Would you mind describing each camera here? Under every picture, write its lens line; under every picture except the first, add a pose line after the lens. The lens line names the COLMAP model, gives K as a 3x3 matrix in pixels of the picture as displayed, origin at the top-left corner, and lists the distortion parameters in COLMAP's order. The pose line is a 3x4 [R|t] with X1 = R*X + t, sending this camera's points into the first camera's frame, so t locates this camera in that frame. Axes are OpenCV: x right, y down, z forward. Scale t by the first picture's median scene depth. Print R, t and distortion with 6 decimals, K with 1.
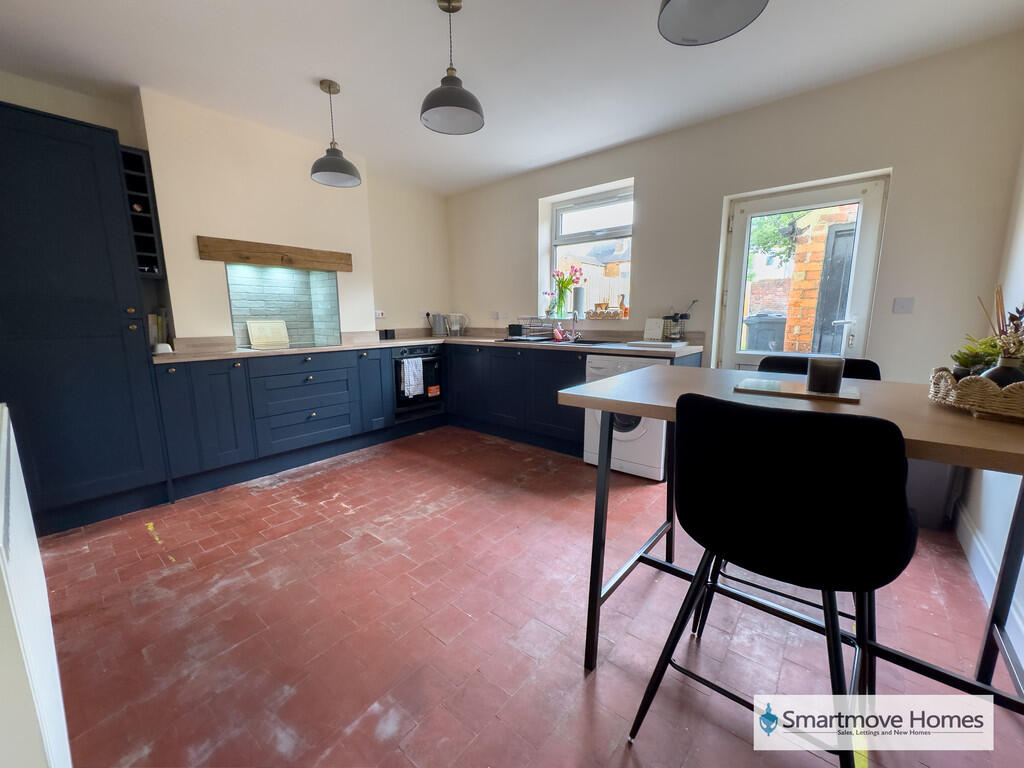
lens RADIAL K [[409.6, 0, 512.2], [0, 409.6, 386.4], [0, 0, 1]] dist [-0.000001, -0.000990]
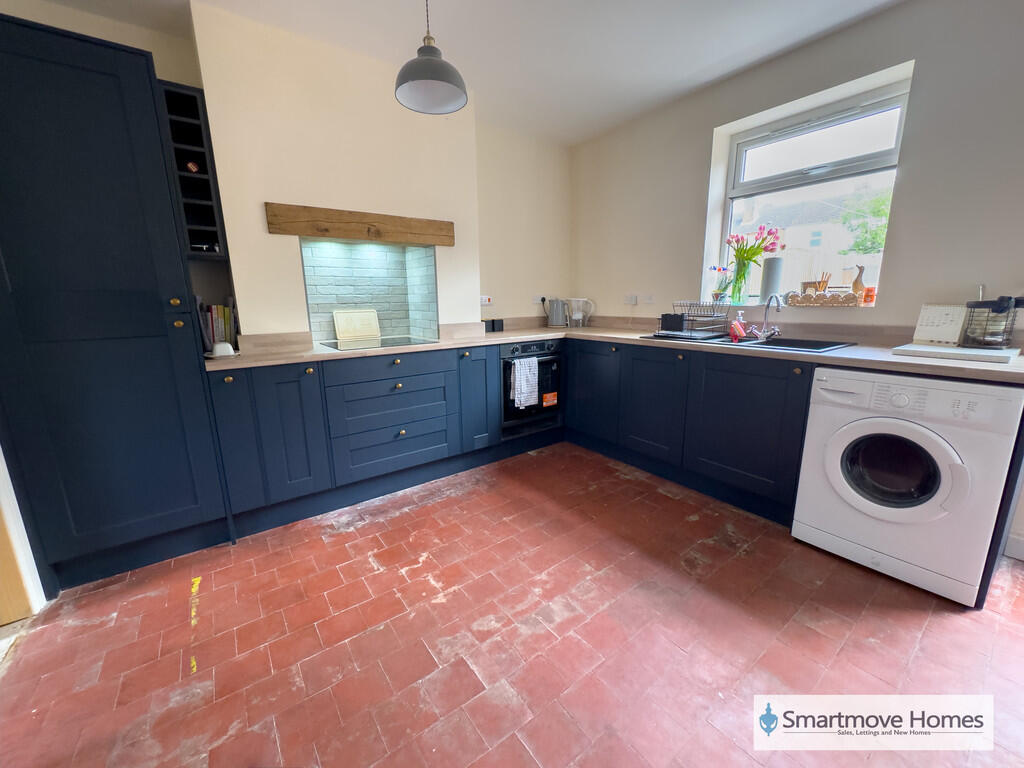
lens RADIAL K [[409.6, 0, 512.8], [0, 409.6, 385.3], [0, 0, 1]] dist [-0.000001, -0.000990]
pose [[0.971831, 0.040514, -0.232169, -0.105927], [-0.030871, 0.998509, 0.045018, -0.062979], [0.233646, -0.036583, 0.971633, 0.300949]]
